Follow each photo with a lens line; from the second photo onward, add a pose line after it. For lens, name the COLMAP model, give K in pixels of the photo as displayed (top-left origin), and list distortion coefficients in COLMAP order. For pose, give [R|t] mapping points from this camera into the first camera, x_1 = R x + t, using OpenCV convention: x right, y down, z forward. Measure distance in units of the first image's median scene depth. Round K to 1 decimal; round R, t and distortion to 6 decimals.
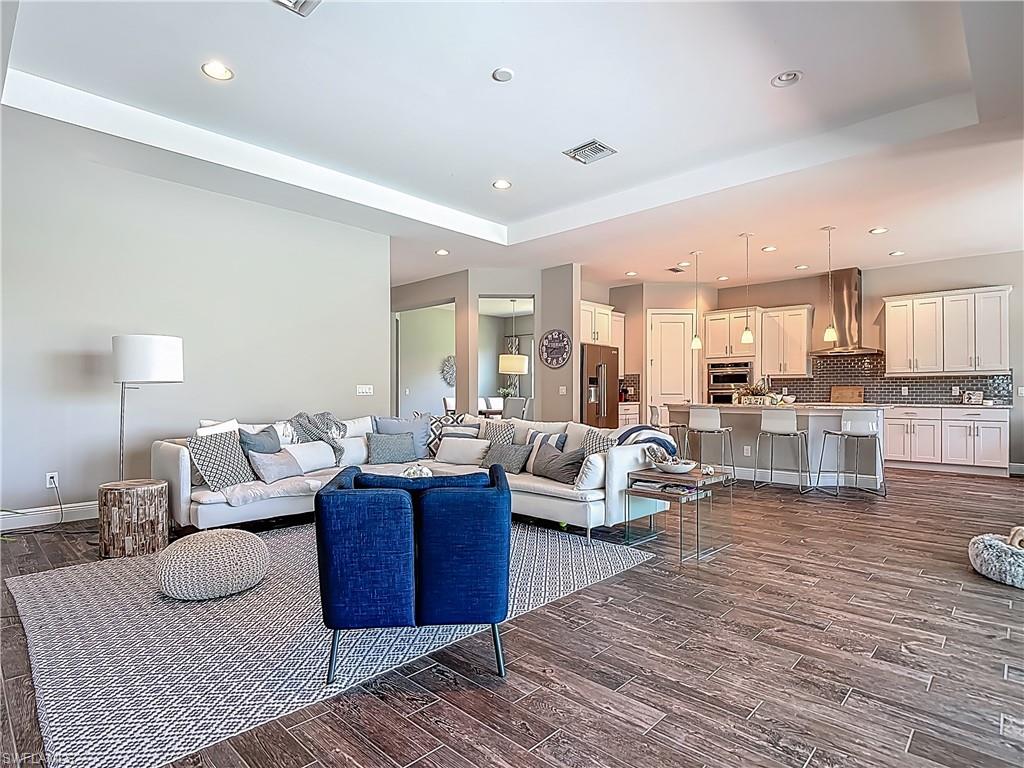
lens RADIAL K [[537.0, 0, 513.4], [0, 537.0, 386.5], [0, 0, 1]] dist [-0.018358, -0.003429]
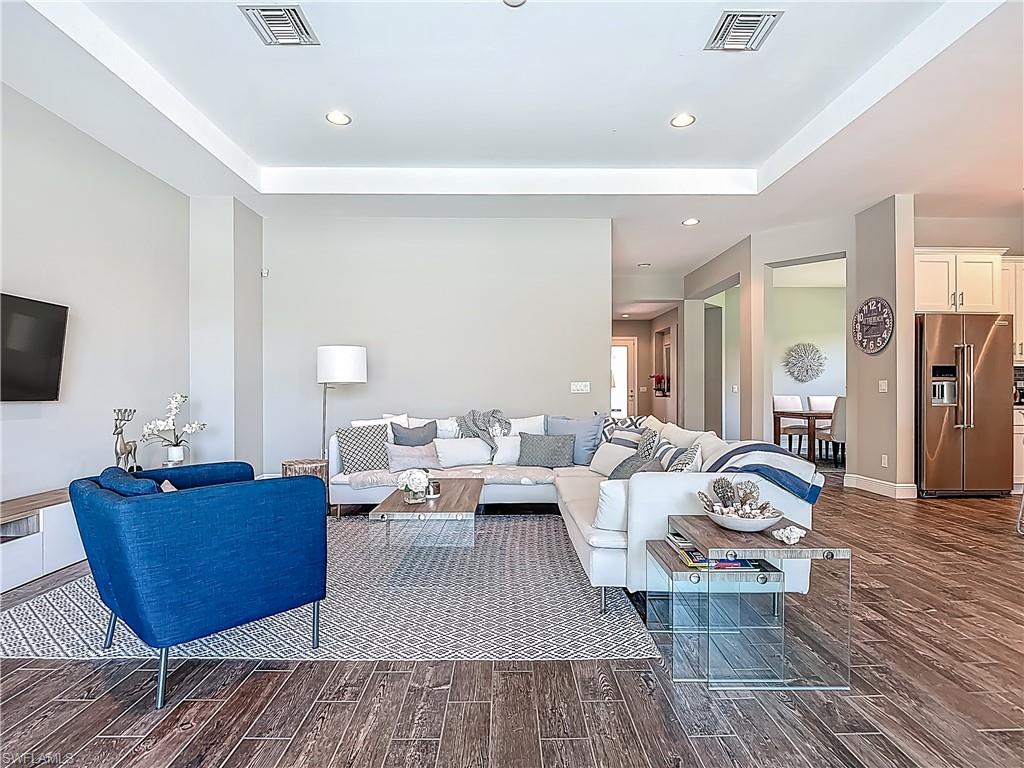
lens RADIAL K [[537.0, 0, 467.7], [0, 537.0, 393.2], [0, 0, 1]] dist [-0.018358, -0.003429]
pose [[0.702020, 0.002136, -0.712154, 0.328119], [0.010337, 0.999860, 0.013189, 0.003302], [0.712082, -0.016621, 0.701899, 0.255027]]
